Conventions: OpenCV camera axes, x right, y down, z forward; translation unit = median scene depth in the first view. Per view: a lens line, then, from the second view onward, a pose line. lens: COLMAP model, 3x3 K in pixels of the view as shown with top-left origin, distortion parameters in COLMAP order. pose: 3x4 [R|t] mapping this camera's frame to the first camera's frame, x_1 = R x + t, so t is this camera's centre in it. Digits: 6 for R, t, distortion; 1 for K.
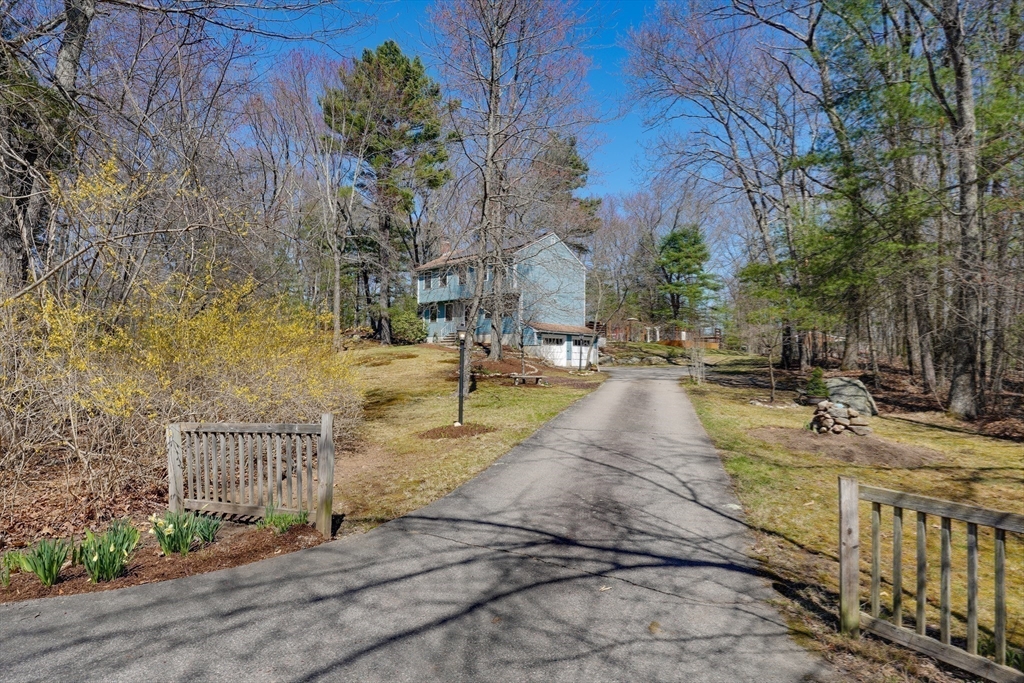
lens RADIAL K [[785.9, 0, 512.0], [0, 785.9, 341.5], [0, 0, 1]] dist [-0.000724, 0.000956]
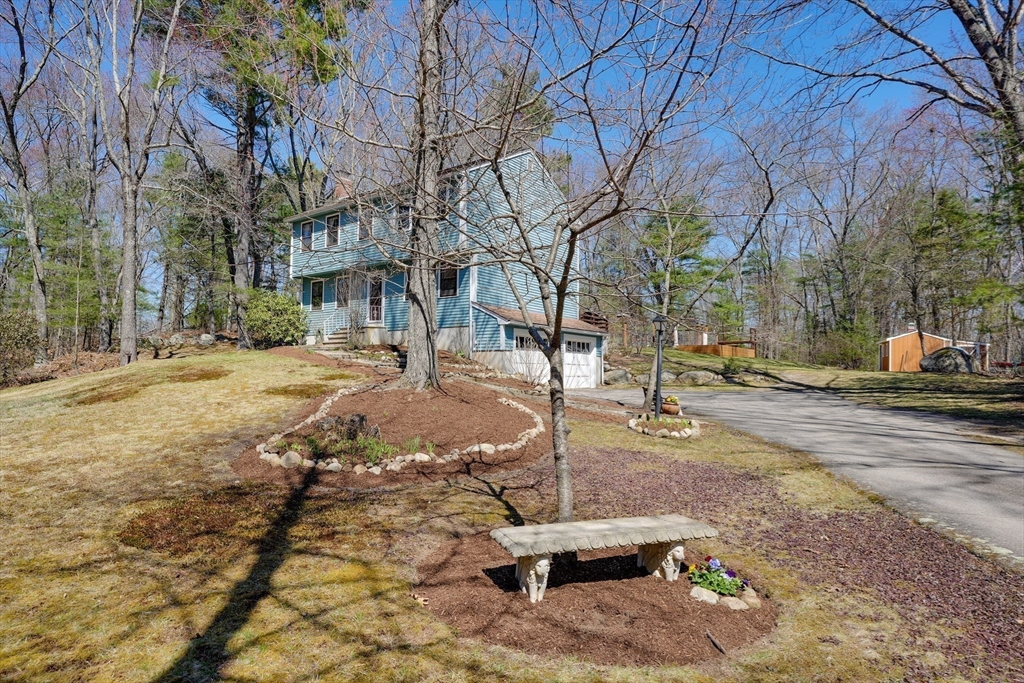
lens RADIAL K [[711.6, 0, 512.0], [0, 711.6, 341.5], [0, 0, 1]] dist [-0.032444, 0.003301]
pose [[0.995615, 0.005944, 0.093357, -0.006507], [-0.004788, 0.999909, -0.012595, 0.004425], [-0.093423, 0.012093, 0.995553, 0.482947]]
